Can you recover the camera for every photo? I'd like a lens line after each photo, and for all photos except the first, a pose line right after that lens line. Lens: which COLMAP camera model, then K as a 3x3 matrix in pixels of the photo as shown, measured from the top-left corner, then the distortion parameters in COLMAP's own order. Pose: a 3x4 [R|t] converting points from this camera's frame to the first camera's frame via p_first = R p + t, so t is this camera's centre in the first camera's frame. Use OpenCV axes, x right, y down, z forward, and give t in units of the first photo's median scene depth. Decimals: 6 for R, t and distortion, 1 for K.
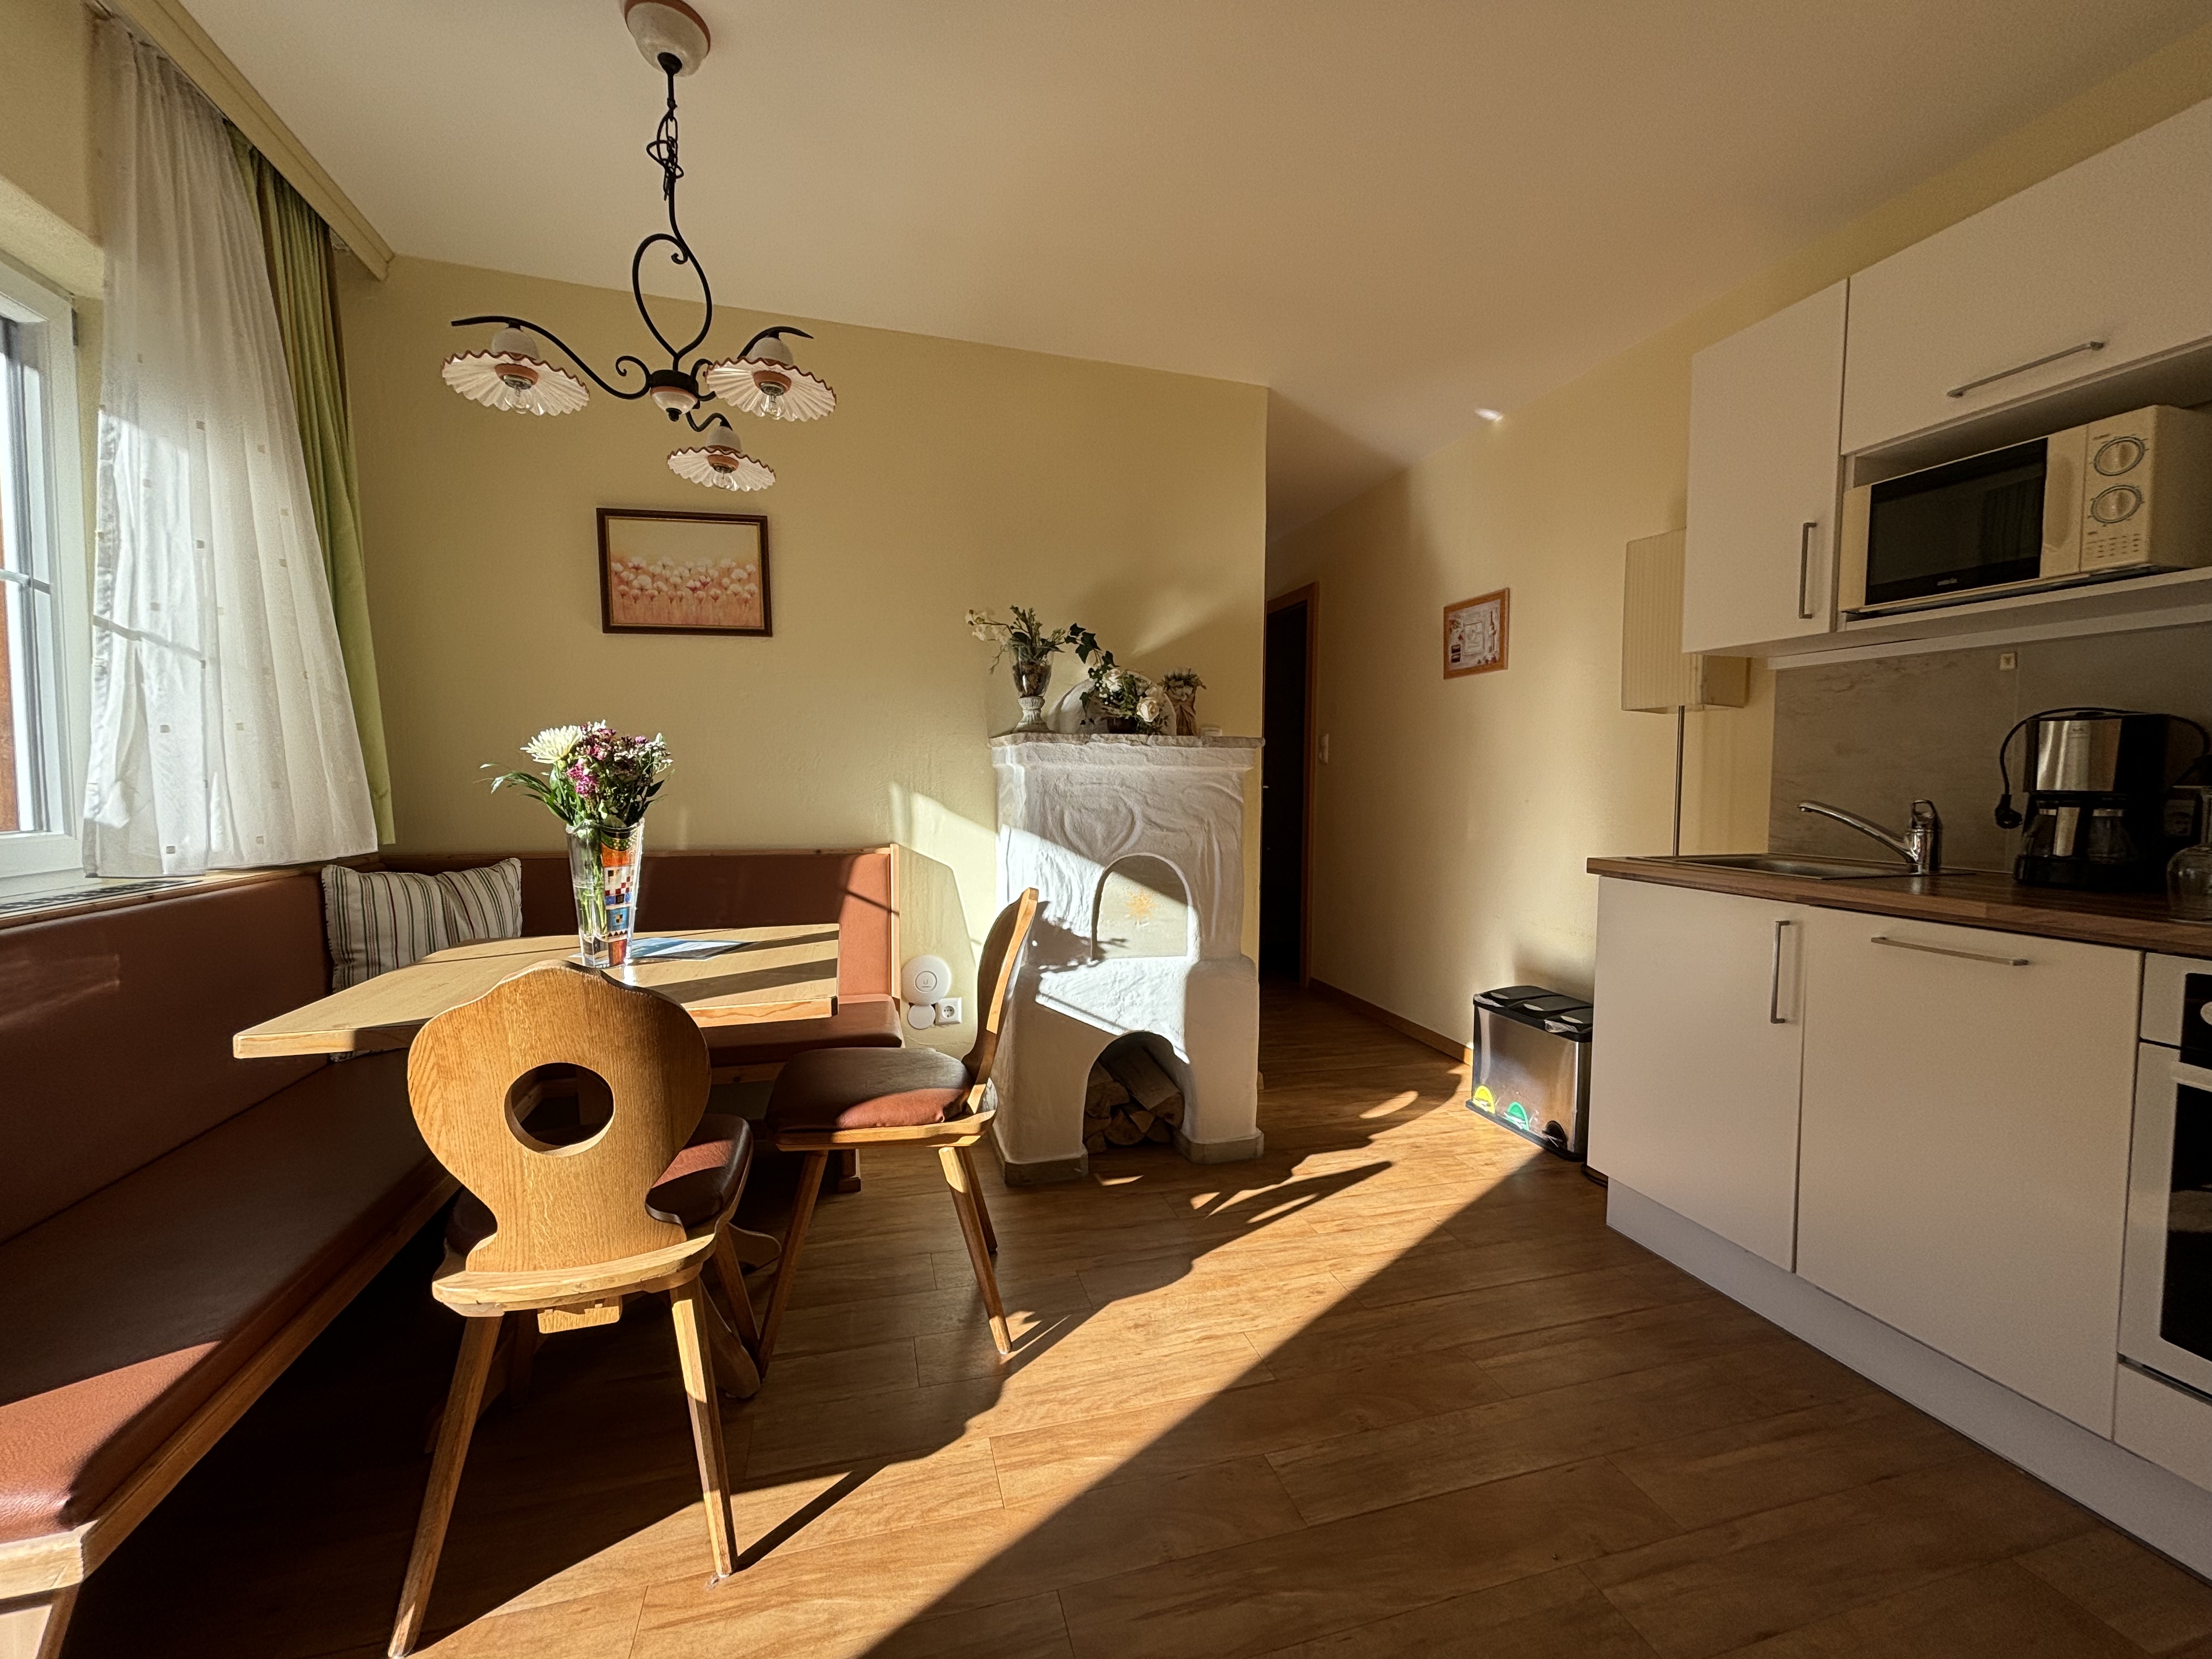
lens RADIAL K [[882.7, 0, 1106.0], [0, 882.7, 829.5], [0, 0, 1]] dist [0.000800, 0.000234]
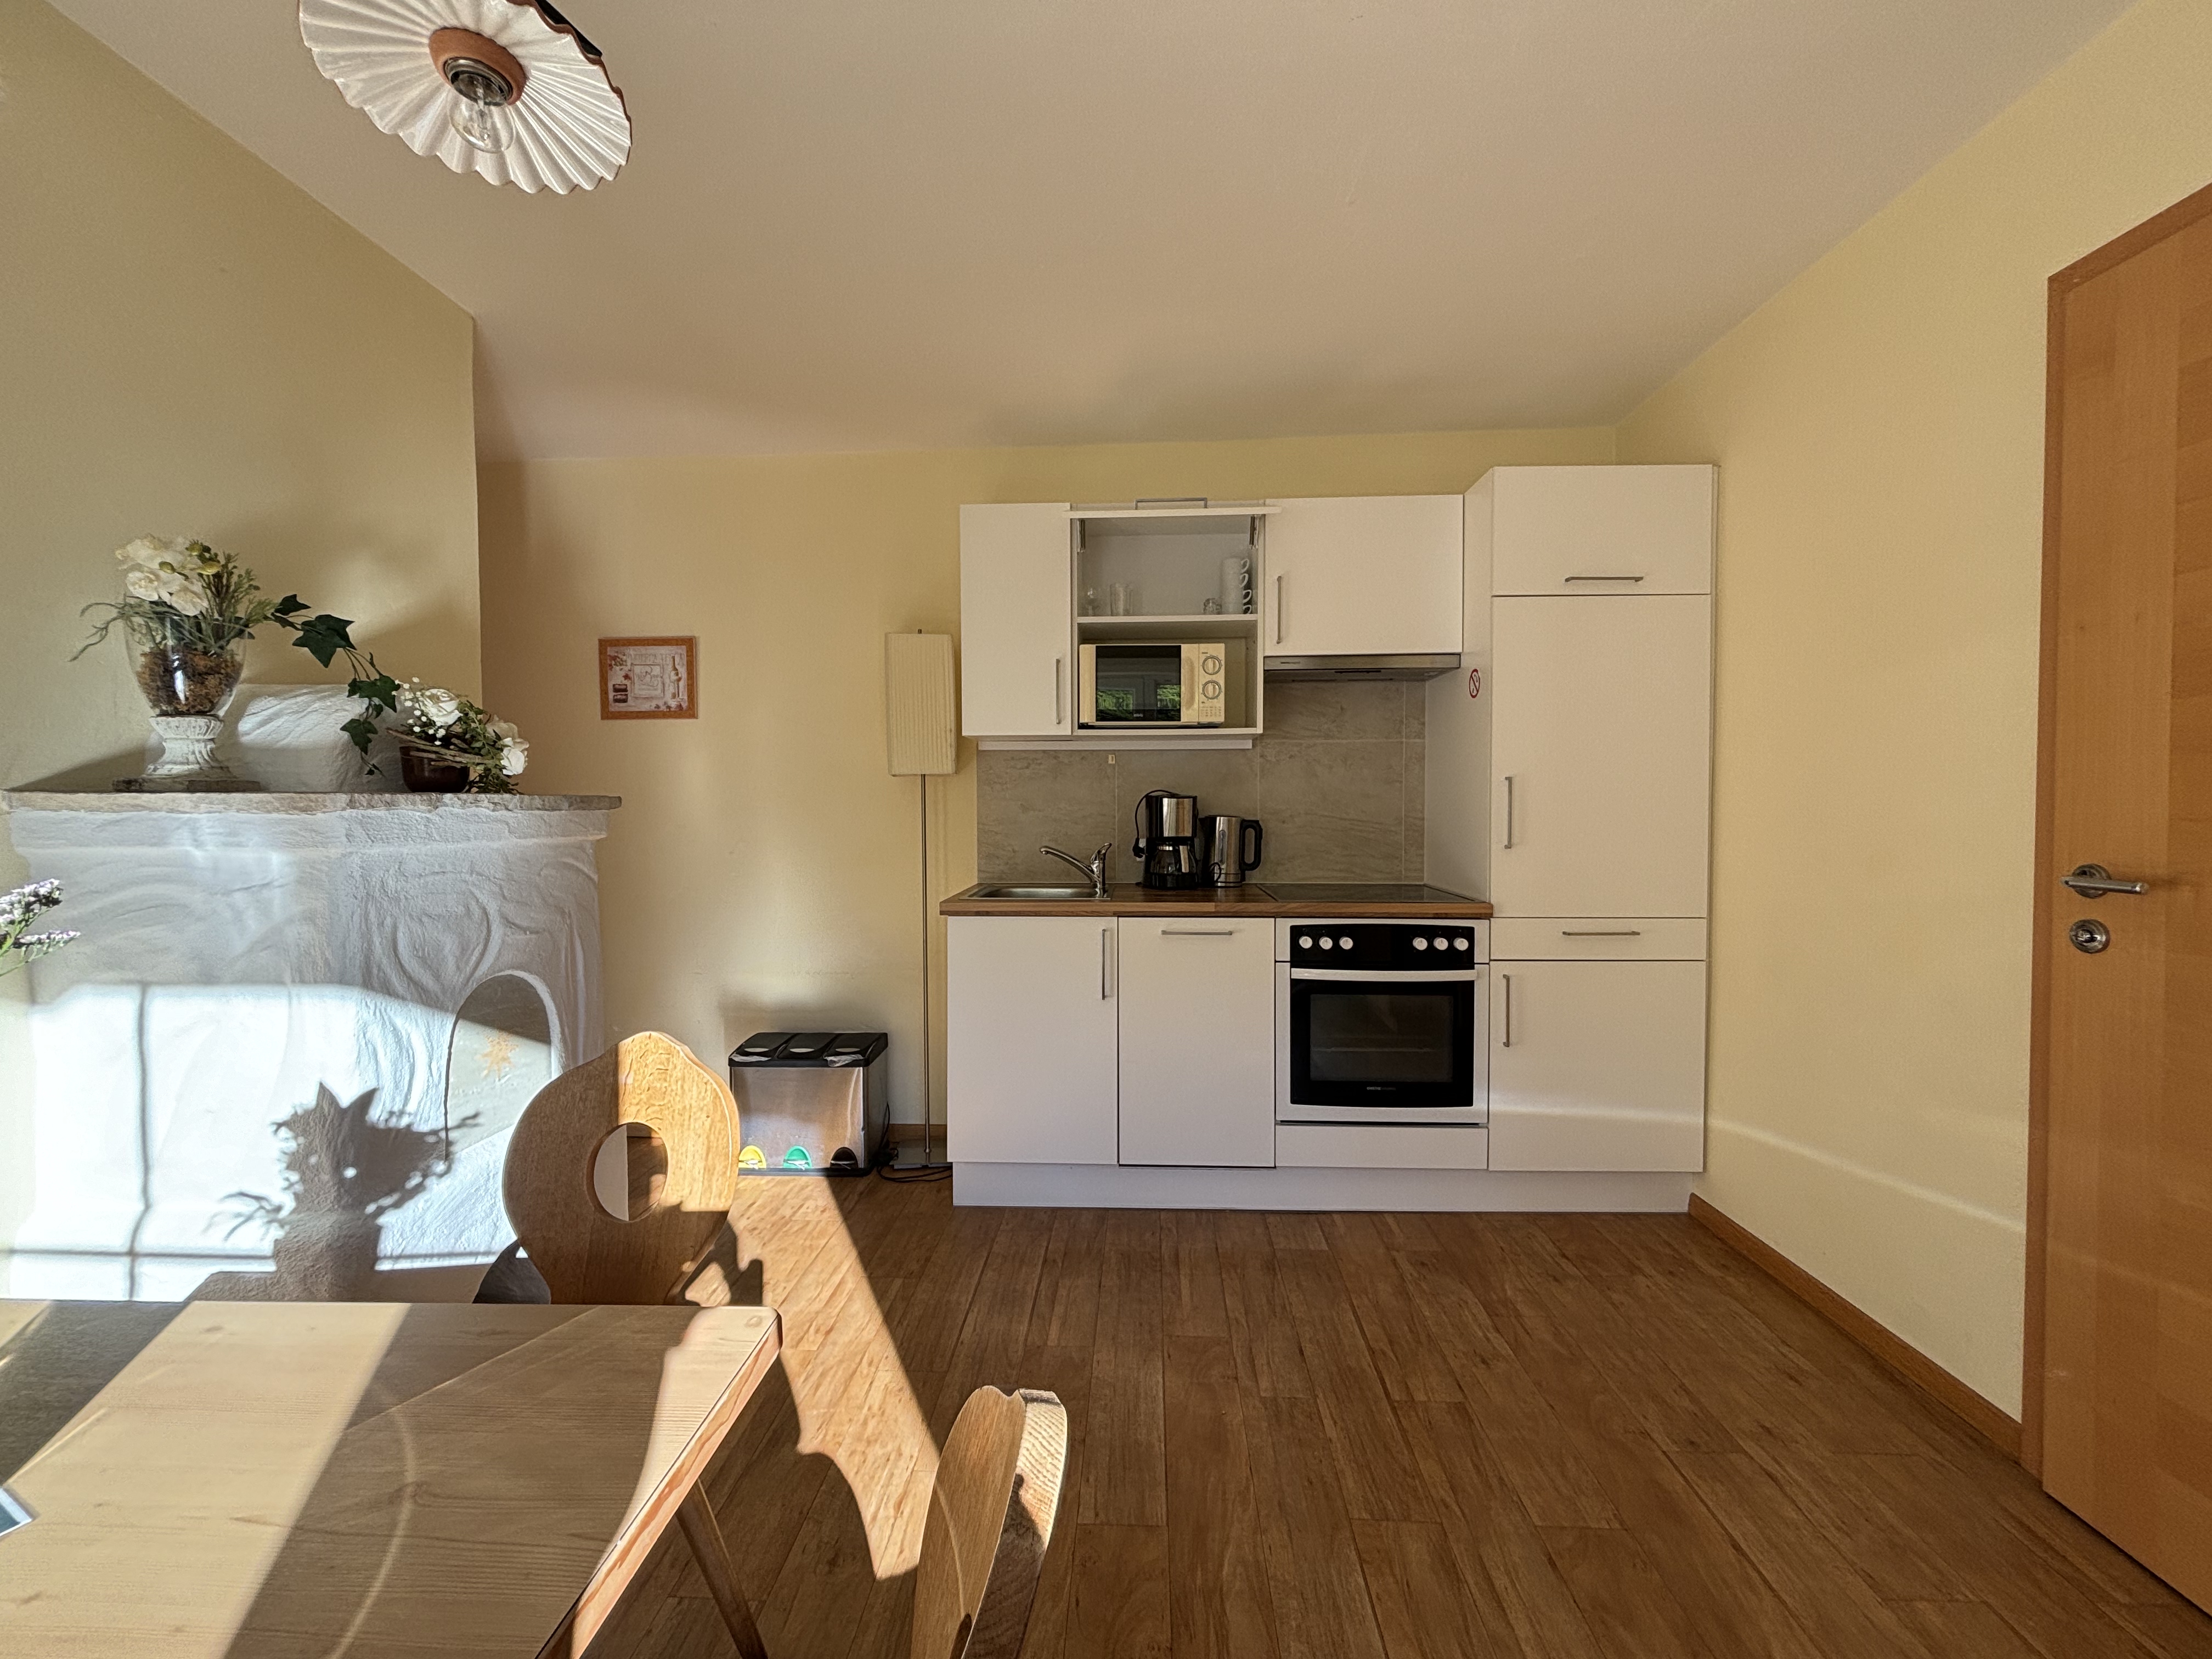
lens RADIAL K [[871.3, 0, 1106.0], [0, 871.3, 829.5], [0, 0, 1]] dist [0.001547, 0.000012]
pose [[0.318286, -0.035596, 0.947326, -0.435786], [0.063080, 0.997875, 0.016302, -0.063156], [-0.945894, 0.054569, 0.319855, 0.365767]]
